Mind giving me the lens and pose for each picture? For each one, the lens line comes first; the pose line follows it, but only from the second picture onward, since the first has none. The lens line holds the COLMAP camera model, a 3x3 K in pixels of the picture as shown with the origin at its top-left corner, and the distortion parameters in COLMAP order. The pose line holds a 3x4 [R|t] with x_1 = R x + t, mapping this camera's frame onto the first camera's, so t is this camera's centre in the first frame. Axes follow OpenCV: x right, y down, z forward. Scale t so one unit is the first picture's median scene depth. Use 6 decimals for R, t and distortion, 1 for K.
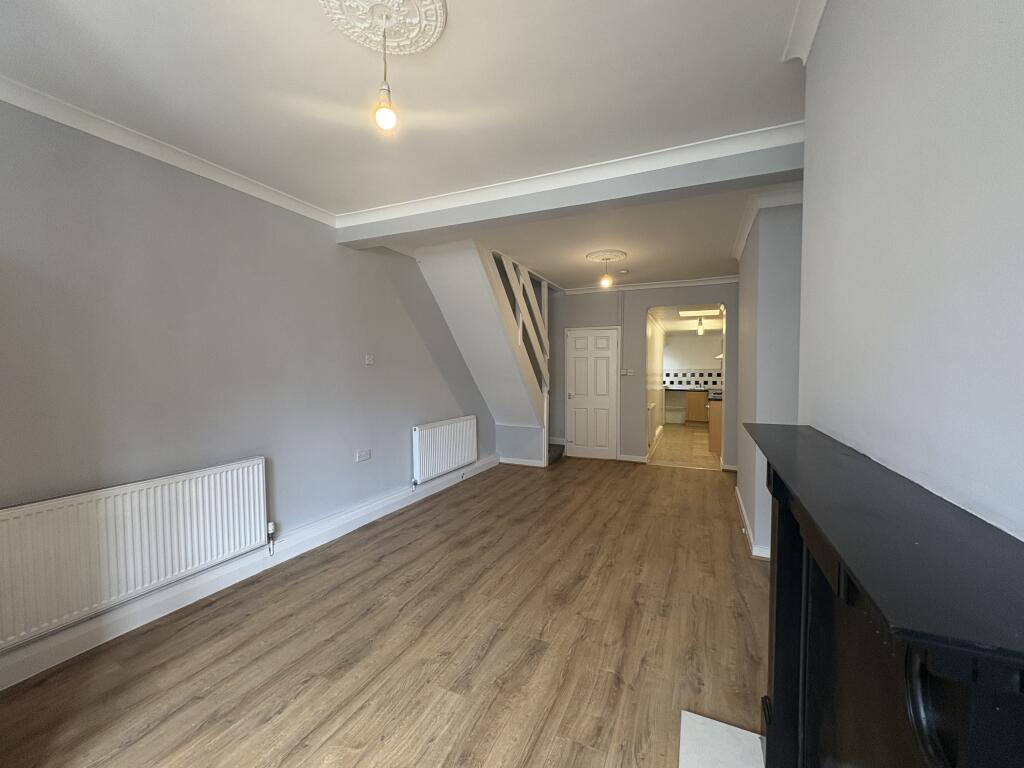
lens RADIAL K [[413.1, 0, 512.0], [0, 413.1, 386.8], [0, 0, 1]] dist [-0.000982, -0.000015]
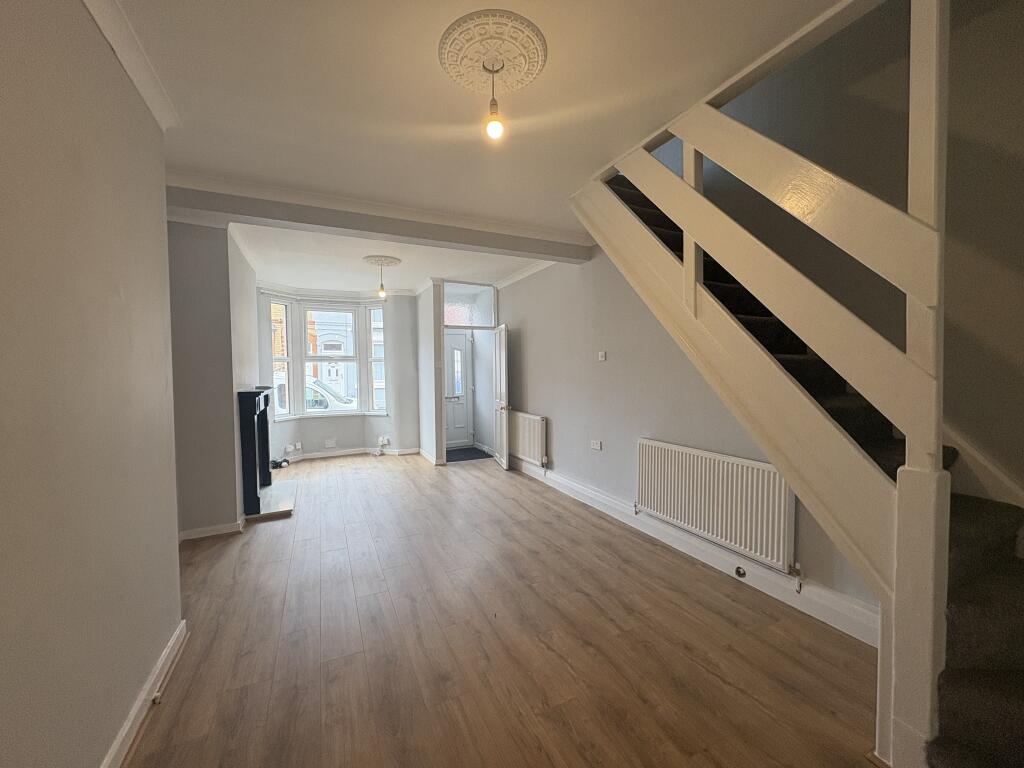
lens RADIAL K [[413.1, 0, 512.0], [0, 413.1, 386.1], [0, 0, 1]] dist [-0.000982, -0.000015]
pose [[-0.641659, 0.038650, -0.766015, 0.589974], [-0.022380, 0.997361, 0.069069, -0.056250], [0.766663, 0.061462, -0.639101, 1.455732]]
